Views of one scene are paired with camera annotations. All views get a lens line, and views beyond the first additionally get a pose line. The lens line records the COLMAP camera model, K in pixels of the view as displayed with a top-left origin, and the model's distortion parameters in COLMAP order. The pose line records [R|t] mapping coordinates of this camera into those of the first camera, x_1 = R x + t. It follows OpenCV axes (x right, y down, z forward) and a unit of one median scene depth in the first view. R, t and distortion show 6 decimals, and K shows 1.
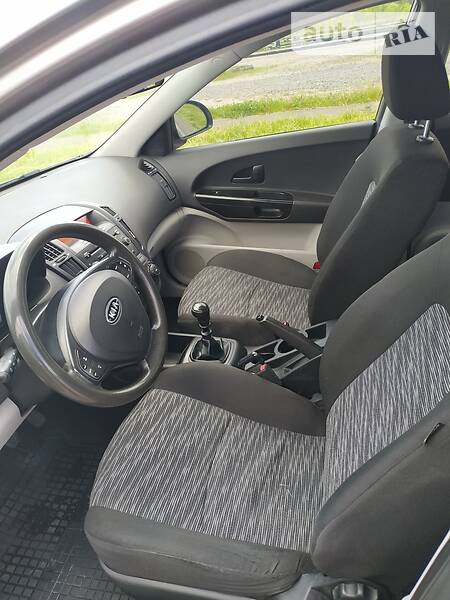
lens RADIAL K [[435.6, 0, 225.0], [0, 435.6, 300.0], [0, 0, 1]] dist [0.008106, -0.028177]
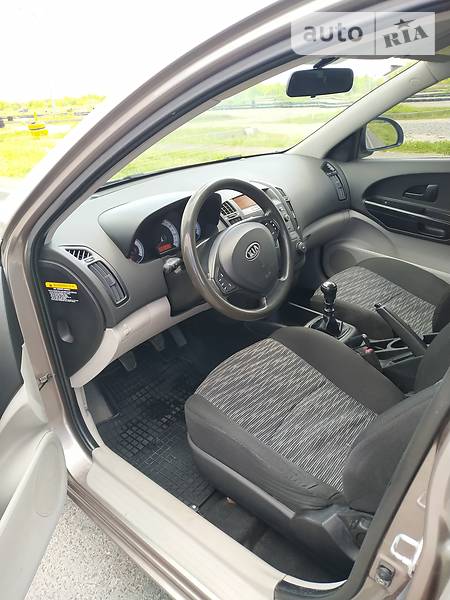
lens RADIAL K [[435.6, 0, 225.0], [0, 435.6, 300.0], [0, 0, 1]] dist [0.008106, -0.028177]
pose [[0.886568, 0.274228, -0.372553, 0.128173], [-0.291557, 0.956499, 0.010236, 0.115083], [0.359153, 0.099546, 0.927955, -0.146676]]
